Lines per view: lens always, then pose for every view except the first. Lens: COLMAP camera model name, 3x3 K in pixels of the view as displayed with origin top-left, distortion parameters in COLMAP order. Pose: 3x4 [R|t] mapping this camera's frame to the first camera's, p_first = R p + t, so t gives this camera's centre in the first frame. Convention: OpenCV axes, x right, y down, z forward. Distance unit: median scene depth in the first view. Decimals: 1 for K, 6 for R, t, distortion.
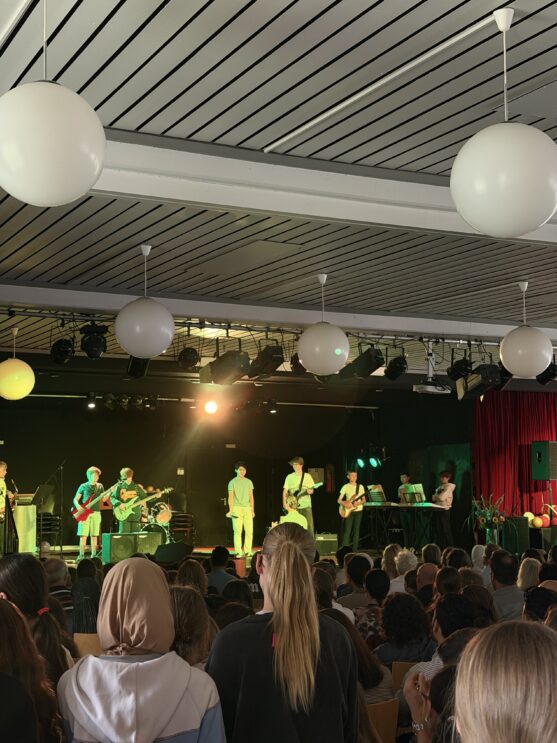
lens RADIAL K [[1137.0, 0, 278.5], [0, 1137.0, 371.5], [0, 0, 1]] dist [0.144006, 0.011489]
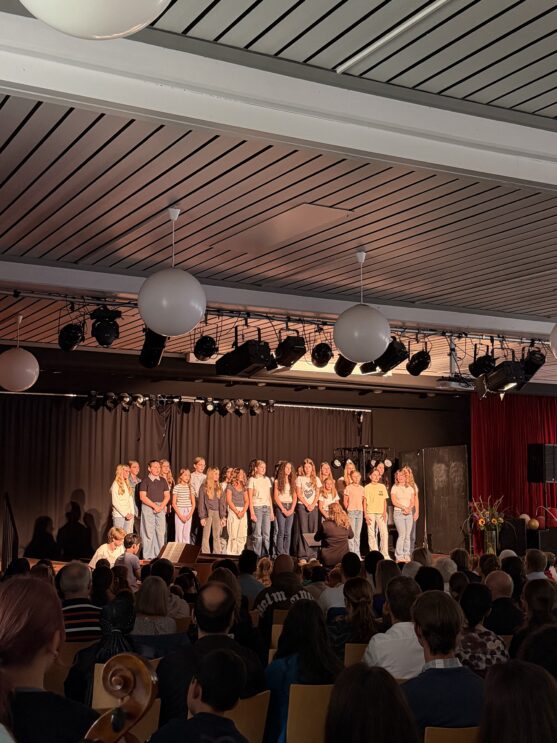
lens RADIAL K [[999.6, 0, 278.5], [0, 999.6, 371.5], [0, 0, 1]] dist [0.152370, 0.032228]
pose [[0.999406, 0.011828, 0.032382, -0.043086], [-0.011353, 0.999826, -0.014806, 0.018482], [-0.032551, 0.014429, 0.999366, 0.163227]]
